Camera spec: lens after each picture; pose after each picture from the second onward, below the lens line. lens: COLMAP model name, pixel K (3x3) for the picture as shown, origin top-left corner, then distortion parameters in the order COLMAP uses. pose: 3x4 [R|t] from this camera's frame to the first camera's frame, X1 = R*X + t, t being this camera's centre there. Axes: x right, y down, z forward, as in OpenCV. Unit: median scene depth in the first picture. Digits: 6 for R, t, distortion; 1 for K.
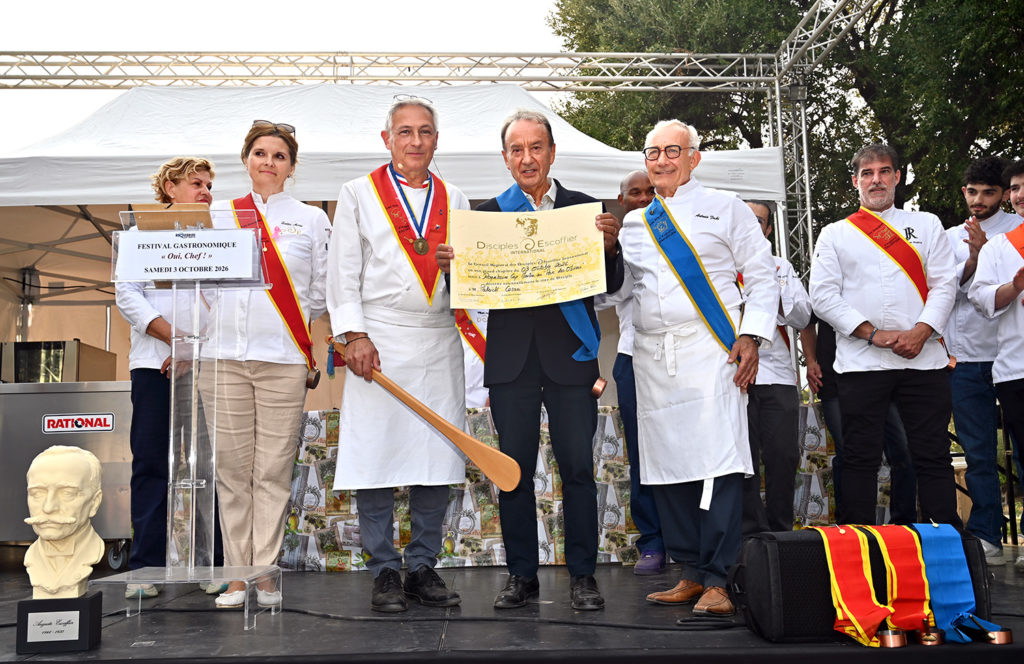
lens RADIAL K [[939.8, 0, 511.1], [0, 939.8, 343.3], [0, 0, 1]] dist [-0.015702, 0.045270]
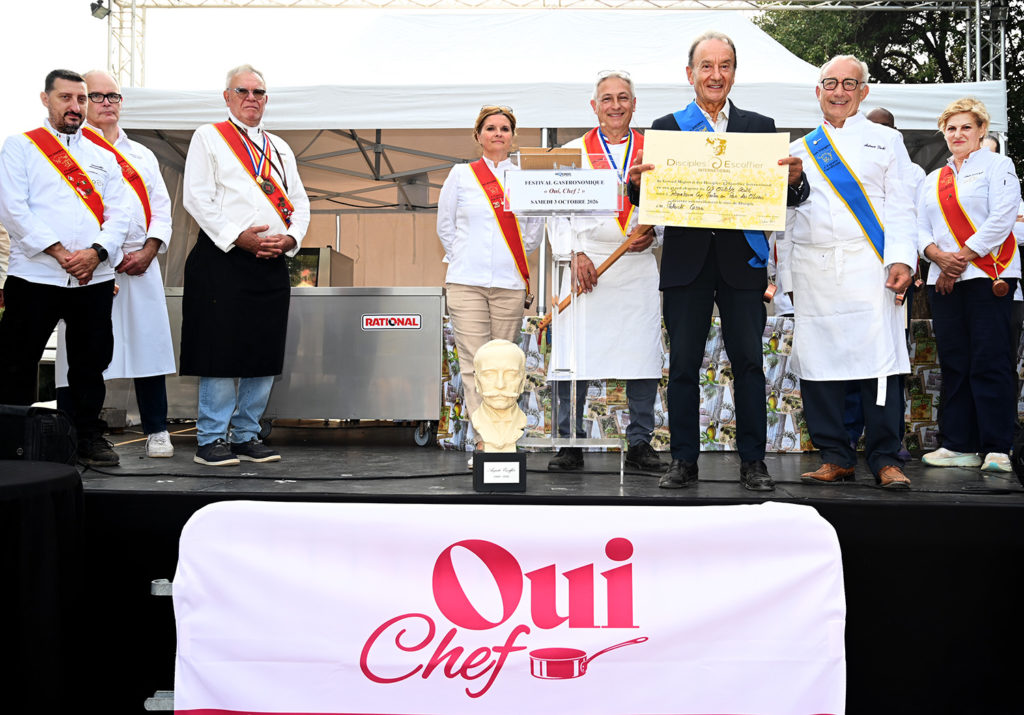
lens RADIAL K [[1006.1, 0, 515.7], [0, 1006.1, 341.1], [0, 0, 1]] dist [0.002632, 0.000000]
pose [[0.997585, 0.023537, -0.065340, -0.222354], [-0.017197, 0.995237, 0.095953, -0.015069], [0.067288, -0.094598, 0.993239, -0.246870]]
